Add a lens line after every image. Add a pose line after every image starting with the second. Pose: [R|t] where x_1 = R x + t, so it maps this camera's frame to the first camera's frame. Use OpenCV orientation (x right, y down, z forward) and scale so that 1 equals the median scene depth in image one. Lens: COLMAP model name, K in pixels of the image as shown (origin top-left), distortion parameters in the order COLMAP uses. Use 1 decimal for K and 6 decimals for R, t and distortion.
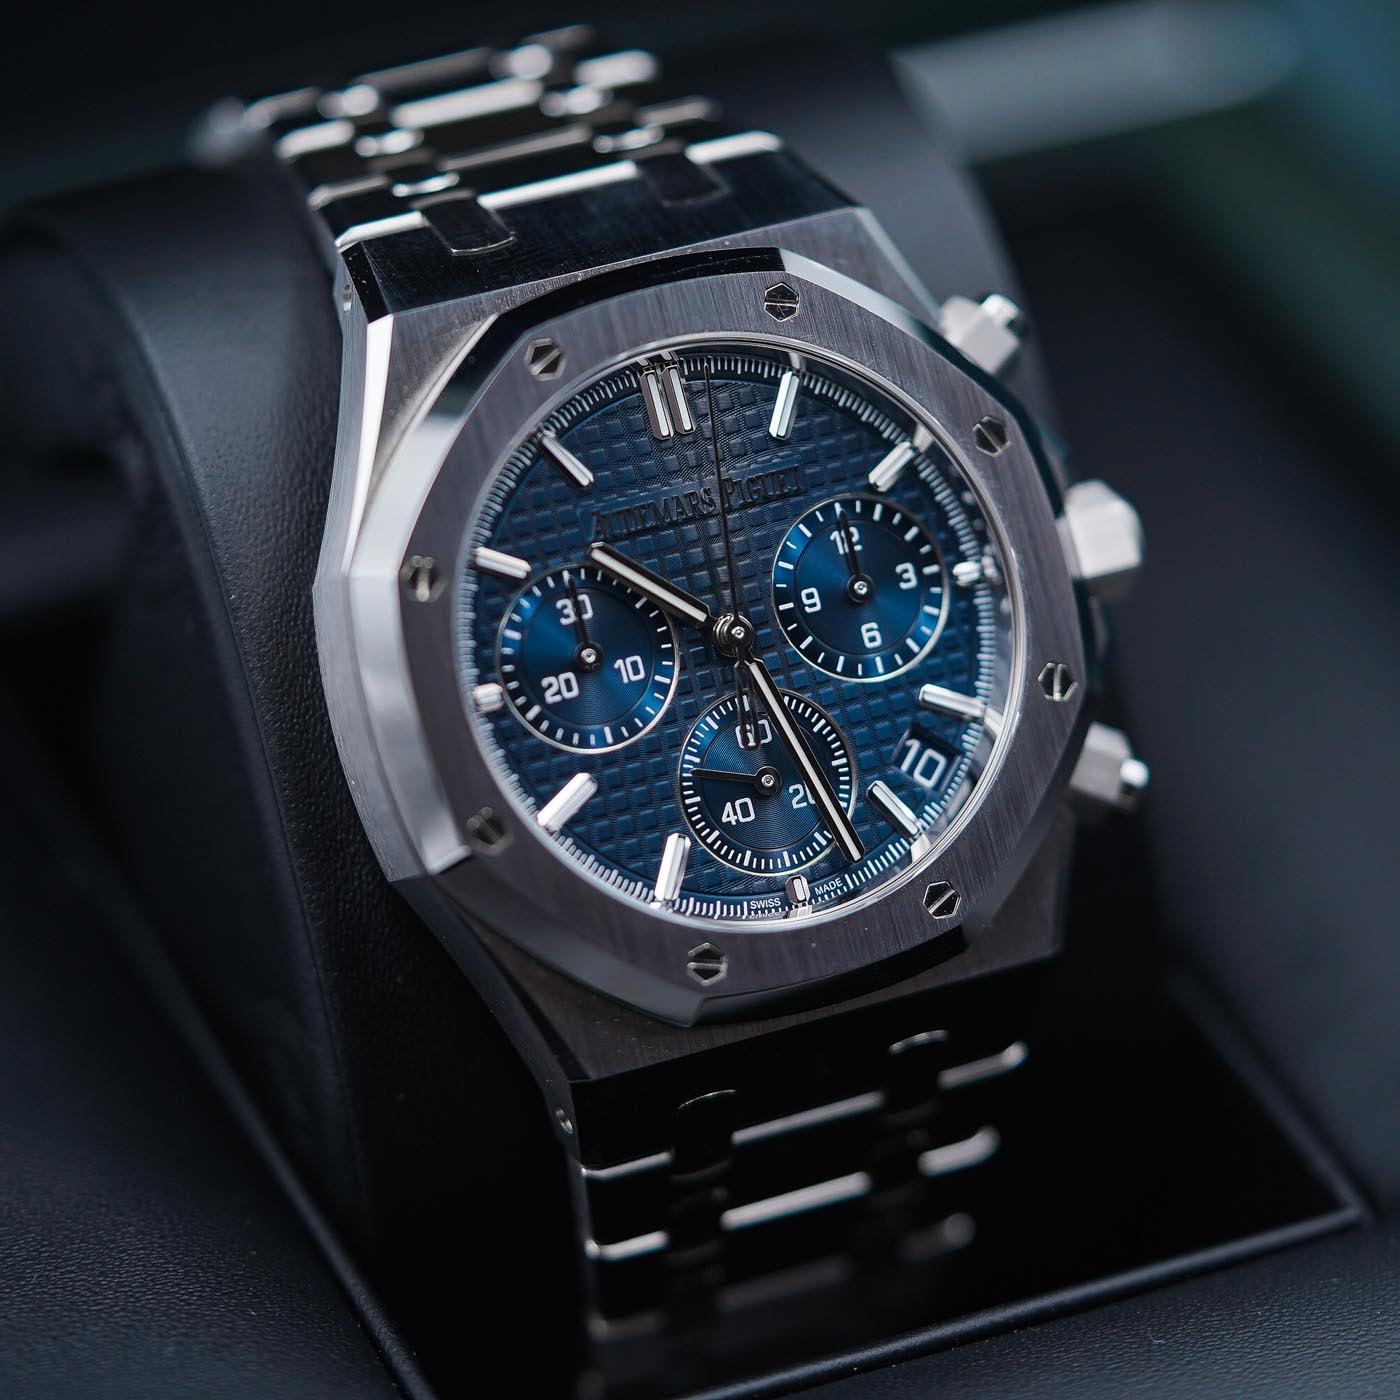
lens RADIAL K [[7940.4, 0, 700.0], [0, 7940.4, 700.0], [0, 0, 1]] dist [0.018961, 17.428780]
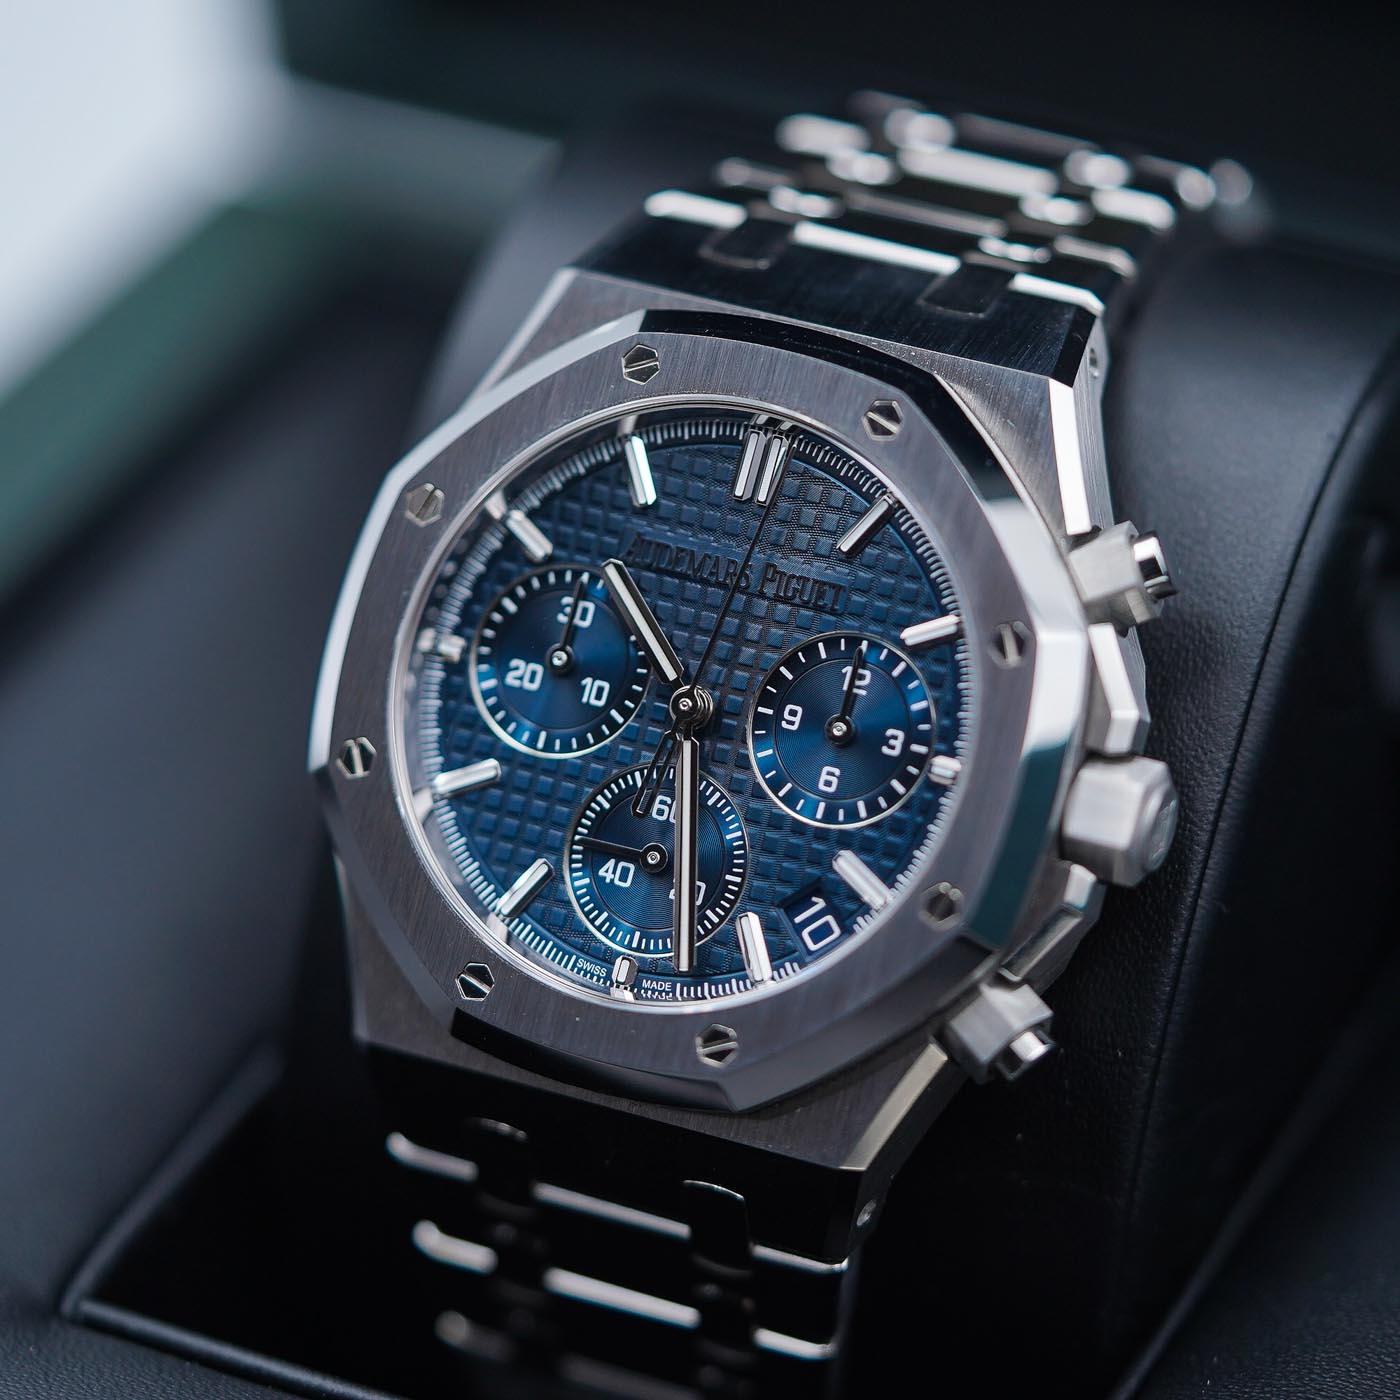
lens RADIAL K [[7940.4, 0, 700.0], [0, 7940.4, 700.0], [0, 0, 1]] dist [0.018961, 17.428780]
pose [[0.650213, 0.409648, -0.639852, 0.620695], [-0.425322, 0.894113, 0.140223, -0.144457], [0.629543, 0.180969, 0.755597, 0.268416]]
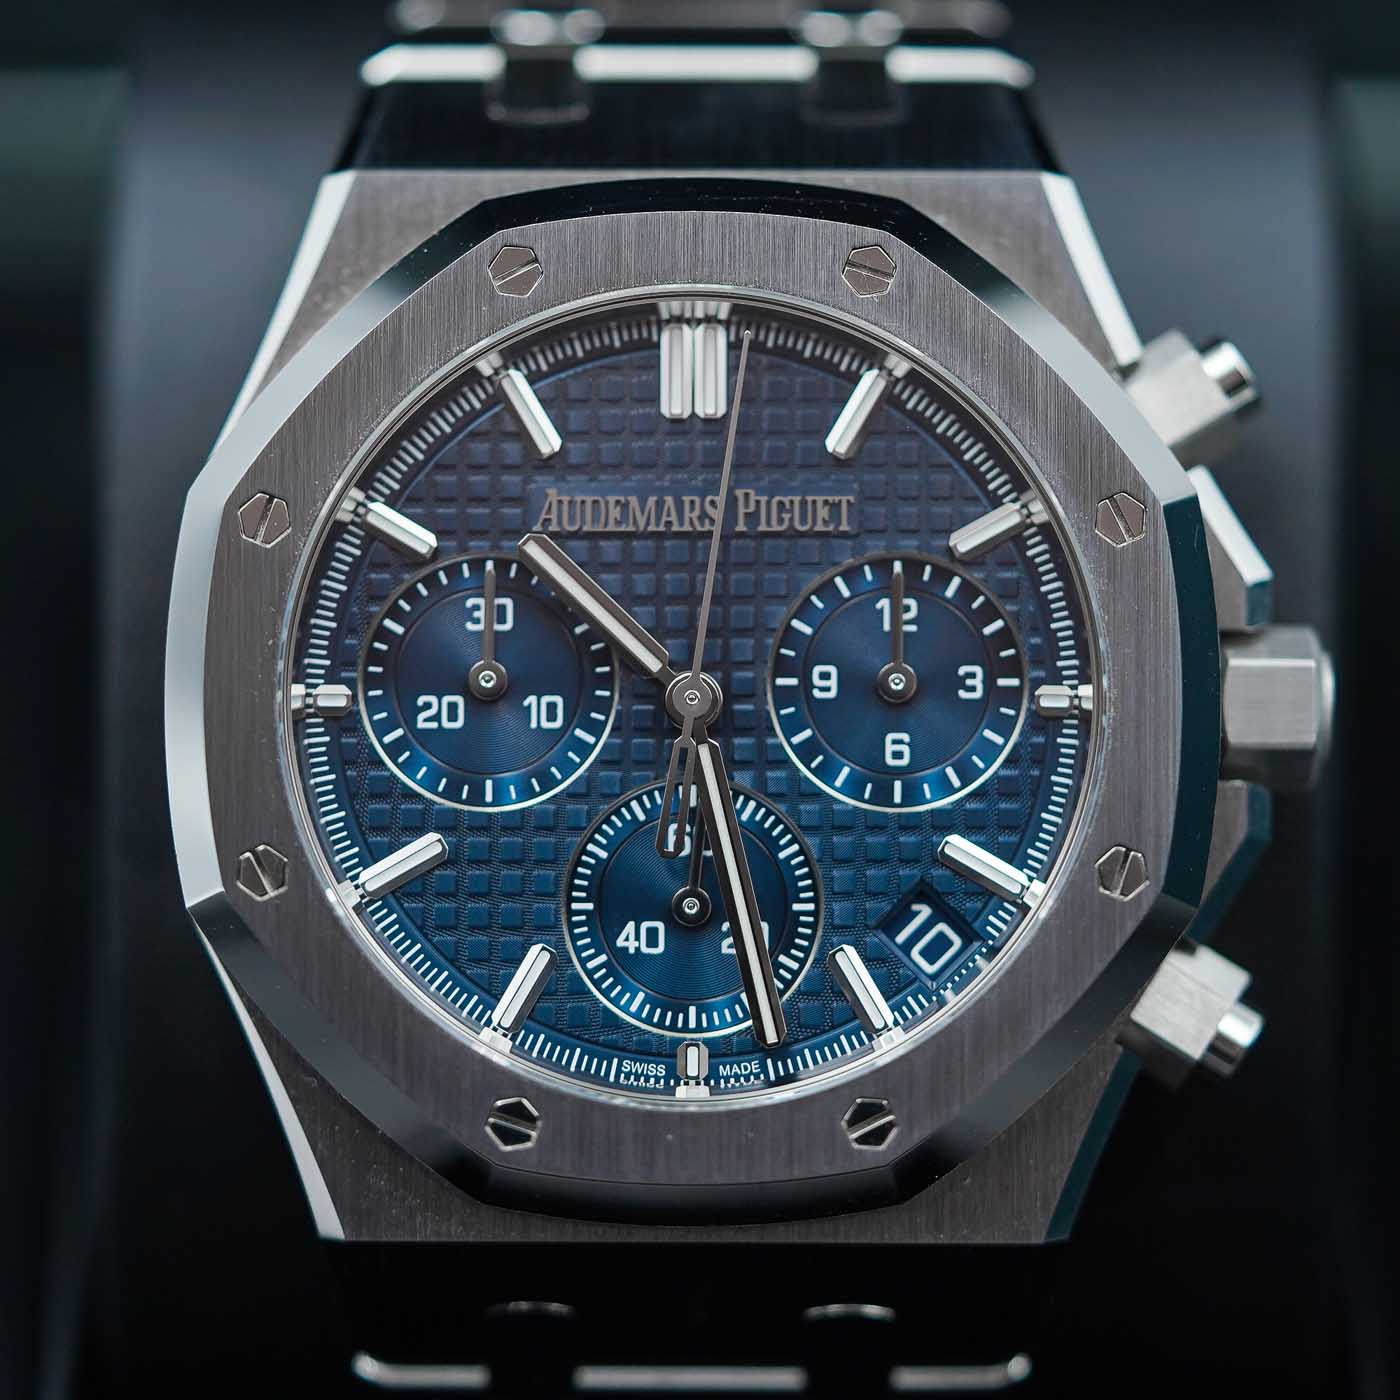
lens RADIAL K [[7940.4, 0, 700.0], [0, 7940.4, 700.0], [0, 0, 1]] dist [0.018961, 17.428780]
pose [[0.911686, 0.234561, -0.337356, 0.249579], [-0.236646, 0.970945, 0.035569, -0.034162], [0.335897, 0.047406, 0.940705, 0.313080]]
